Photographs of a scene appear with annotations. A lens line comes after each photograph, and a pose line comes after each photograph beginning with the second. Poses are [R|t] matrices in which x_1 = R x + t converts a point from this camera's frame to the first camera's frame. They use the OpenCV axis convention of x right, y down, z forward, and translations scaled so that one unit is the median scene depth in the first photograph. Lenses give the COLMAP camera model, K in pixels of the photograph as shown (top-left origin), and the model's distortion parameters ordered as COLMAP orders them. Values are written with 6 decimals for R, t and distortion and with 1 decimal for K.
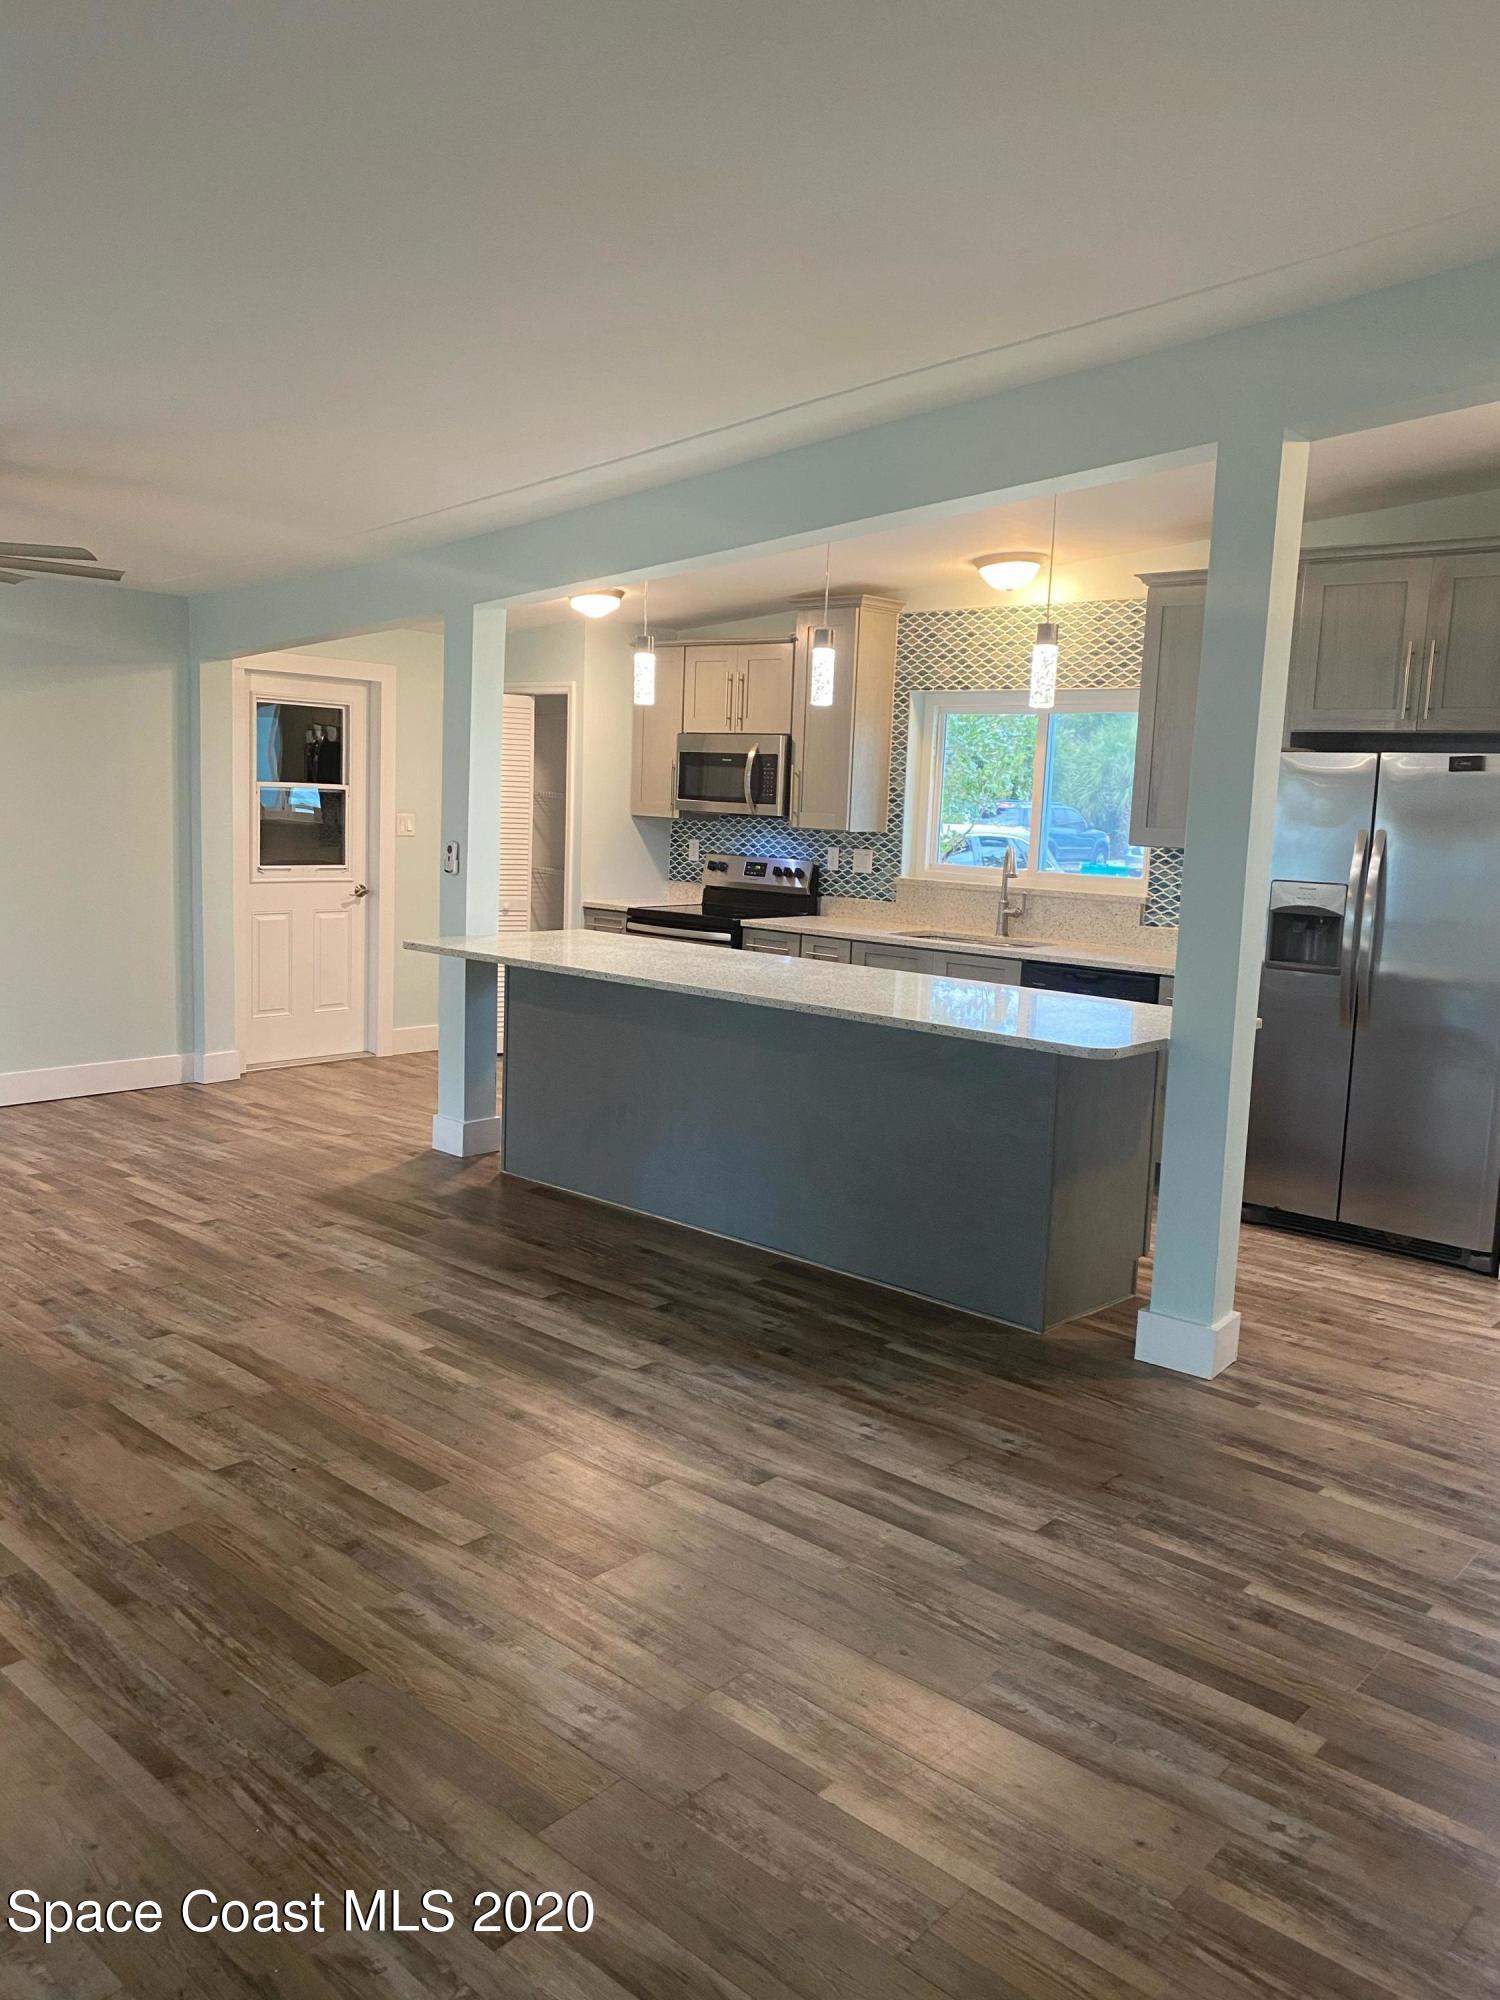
lens RADIAL K [[1533.7, 0, 755.1], [0, 1533.7, 982.0], [0, 0, 1]] dist [0.006340, -0.009080]
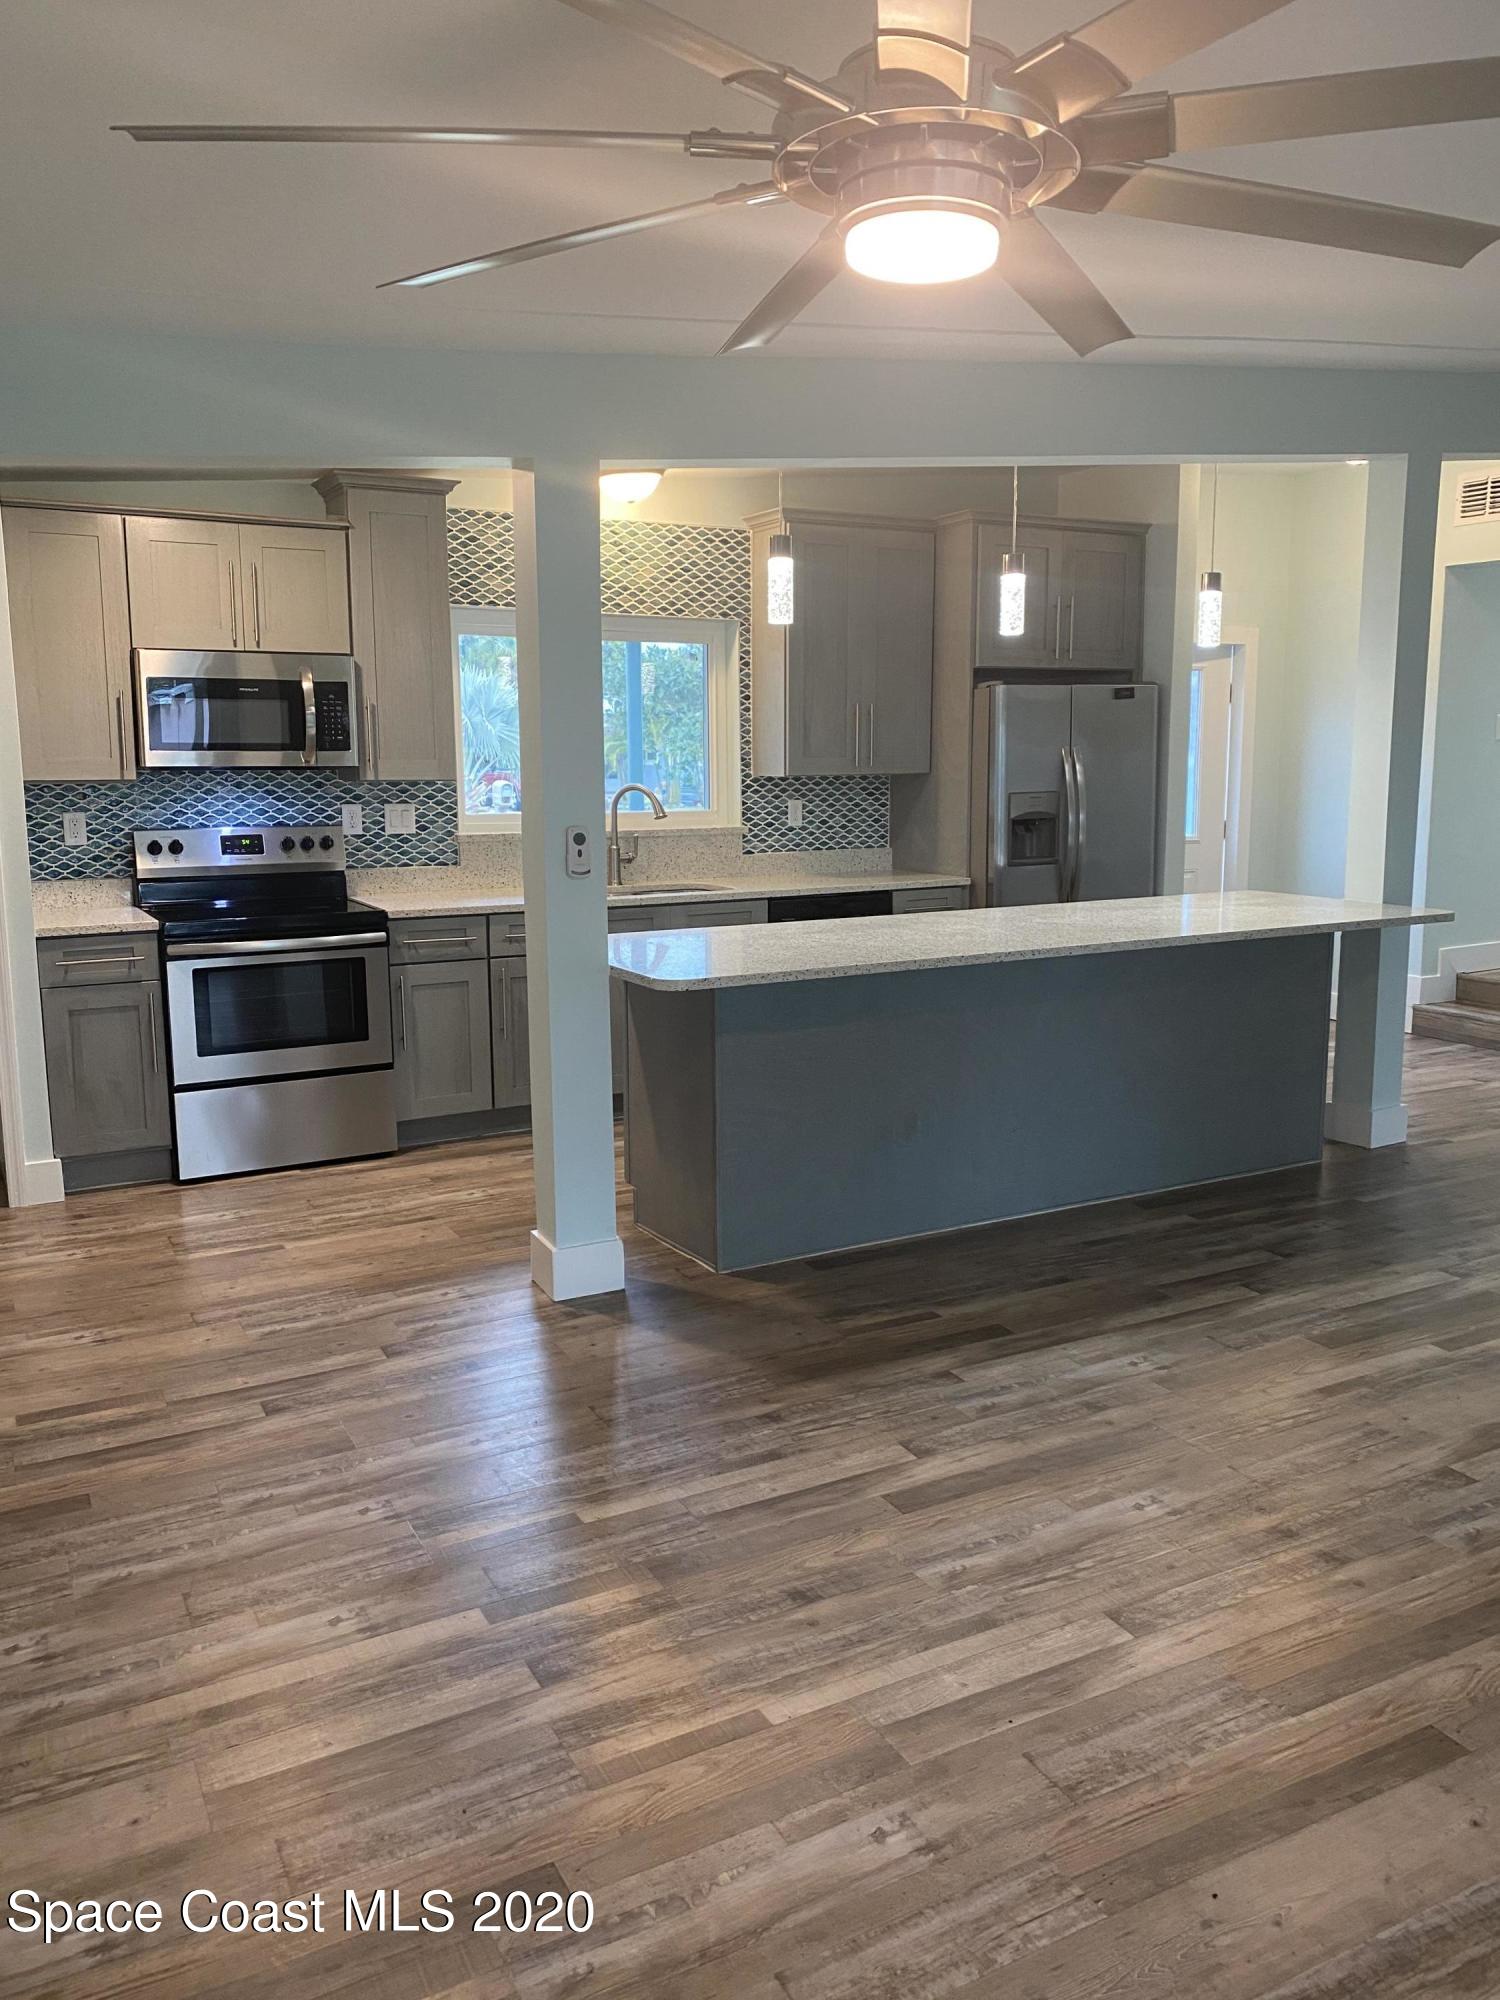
lens RADIAL K [[1533.7, 0, 741.0], [0, 1533.7, 1008.8], [0, 0, 1]] dist [0.006340, -0.009080]
pose [[0.329920, -0.193997, 0.923860, -0.982733], [0.127944, 0.978815, 0.159847, -0.137177], [-0.935299, 0.065465, 0.347751, 0.891627]]
